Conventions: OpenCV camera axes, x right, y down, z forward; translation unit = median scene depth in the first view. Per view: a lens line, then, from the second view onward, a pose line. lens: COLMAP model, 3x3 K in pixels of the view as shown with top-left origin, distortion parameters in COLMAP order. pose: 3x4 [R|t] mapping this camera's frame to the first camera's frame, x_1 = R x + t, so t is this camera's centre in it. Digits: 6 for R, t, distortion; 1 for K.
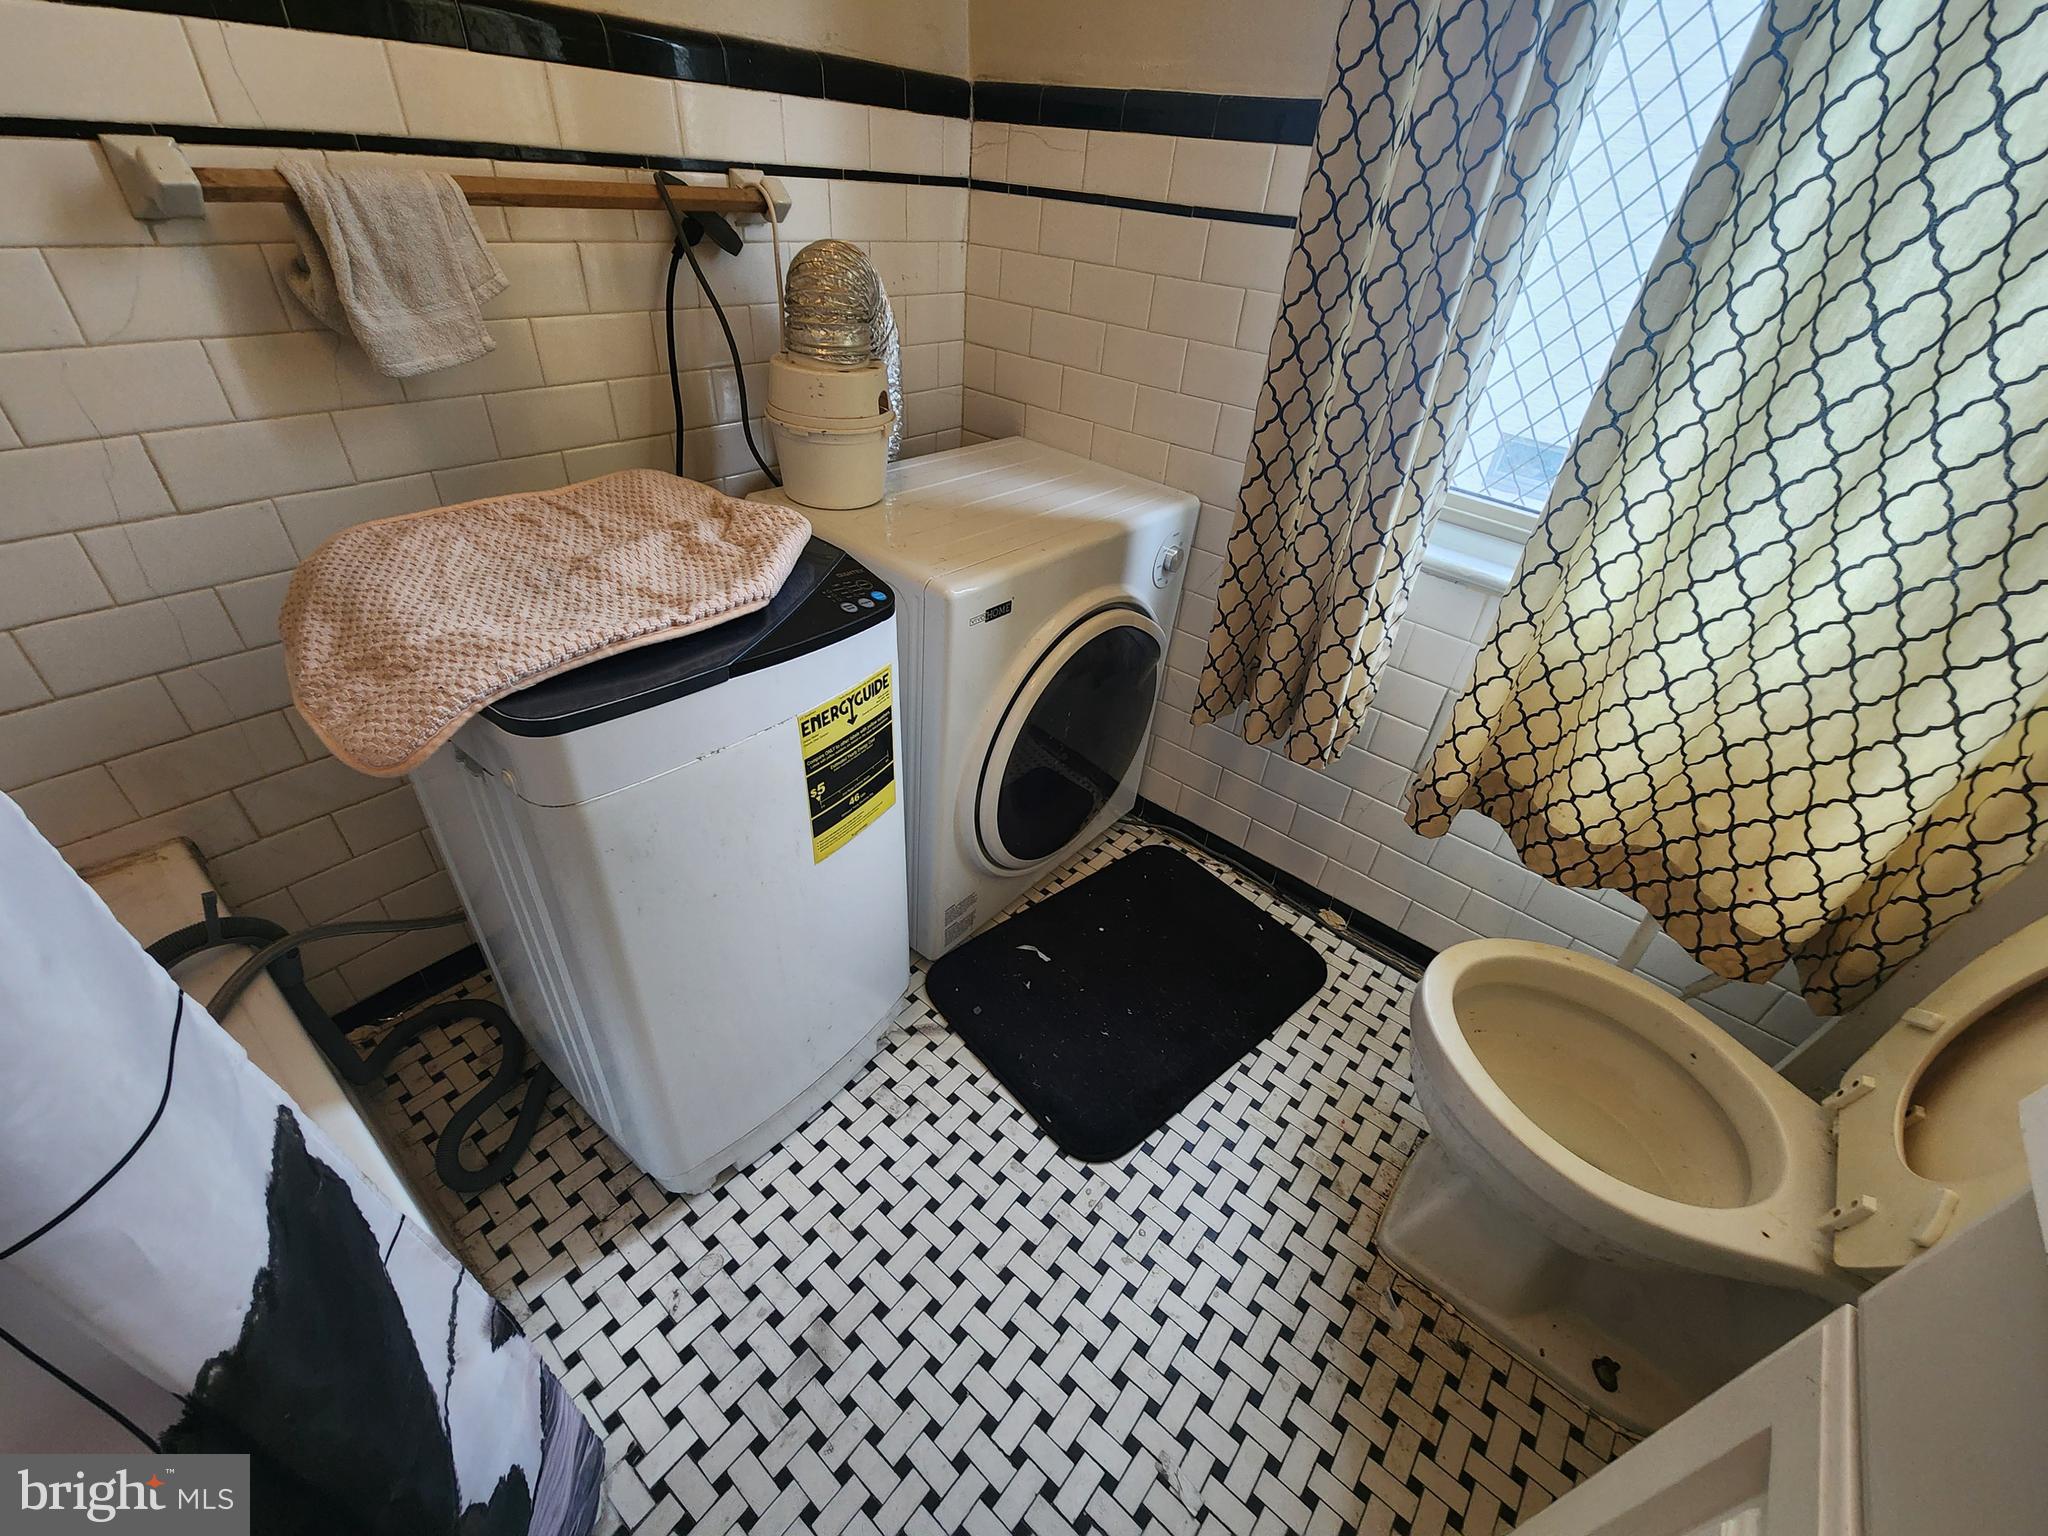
lens RADIAL K [[840.1, 0, 1031.2], [0, 840.1, 765.3], [0, 0, 1]] dist [-0.001634, 0.001625]
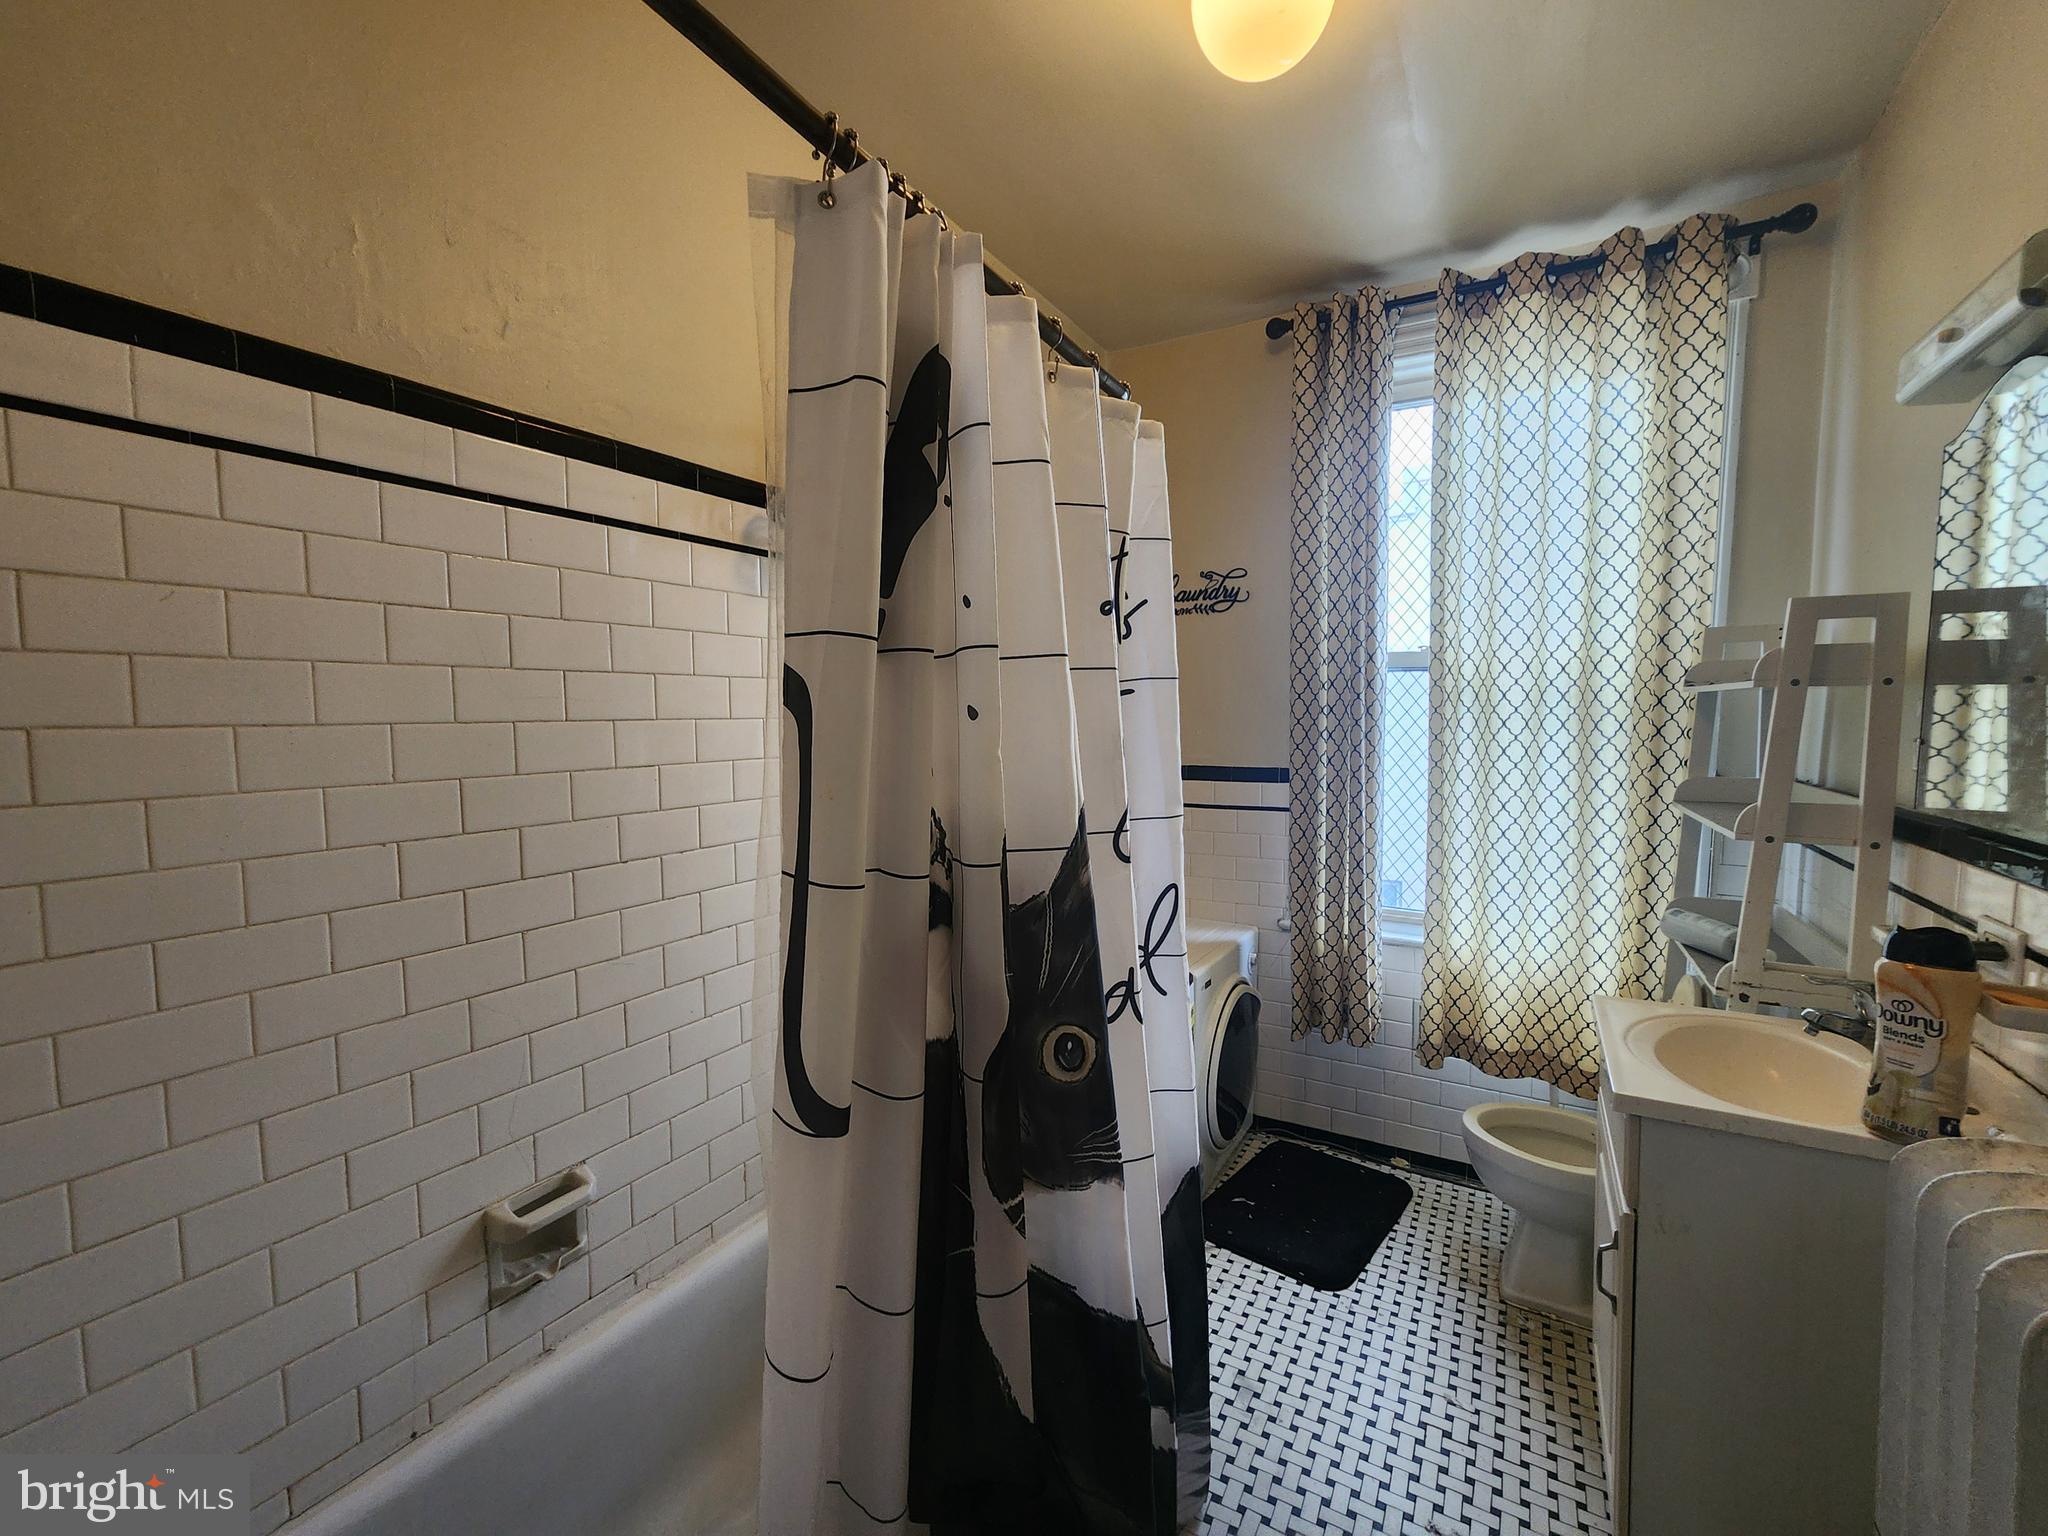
lens RADIAL K [[840.1, 0, 1022.2], [0, 840.1, 774.0], [0, 0, 1]] dist [-0.001634, 0.001625]
pose [[0.984311, -0.101454, 0.144356, -0.730530], [0.161969, 0.844062, -0.511200, 0.366389], [-0.069982, 0.526561, 0.847252, -1.016028]]
